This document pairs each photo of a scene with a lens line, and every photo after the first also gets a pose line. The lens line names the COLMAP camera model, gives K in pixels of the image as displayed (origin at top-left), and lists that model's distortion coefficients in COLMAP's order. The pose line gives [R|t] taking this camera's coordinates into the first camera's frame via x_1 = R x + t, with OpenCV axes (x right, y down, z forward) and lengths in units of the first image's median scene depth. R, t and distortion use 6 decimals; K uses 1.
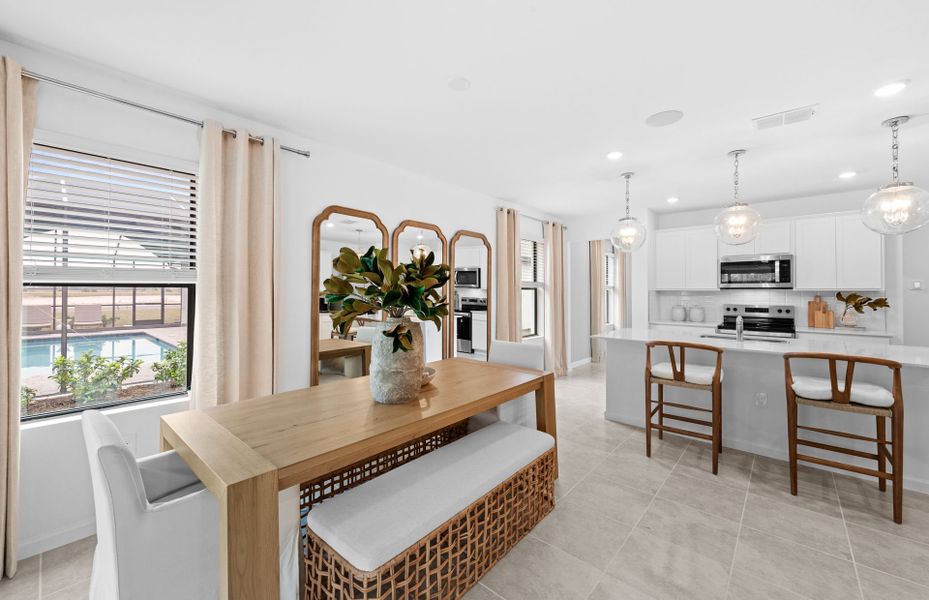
lens RADIAL K [[373.9, 0, 456.0], [0, 373.9, 285.3], [0, 0, 1]] dist [0.002205, 0.000462]
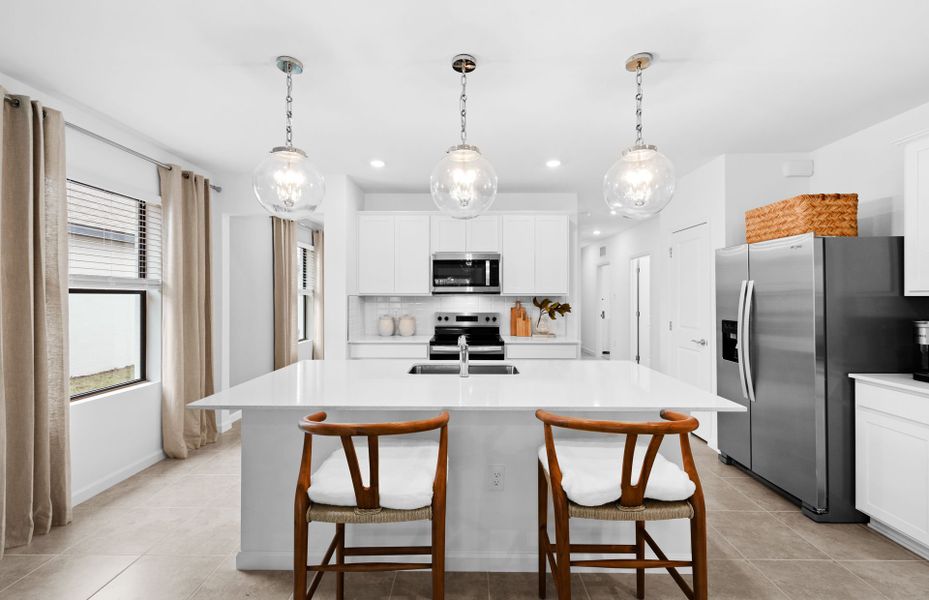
lens RADIAL K [[373.9, 0, 466.9], [0, 373.9, 301.2], [0, 0, 1]] dist [0.002205, 0.000462]
pose [[0.746831, -0.009347, 0.664949, 0.257300], [-0.009978, 0.999631, 0.025258, 0.005765], [-0.664939, -0.025499, 0.746462, 0.394984]]
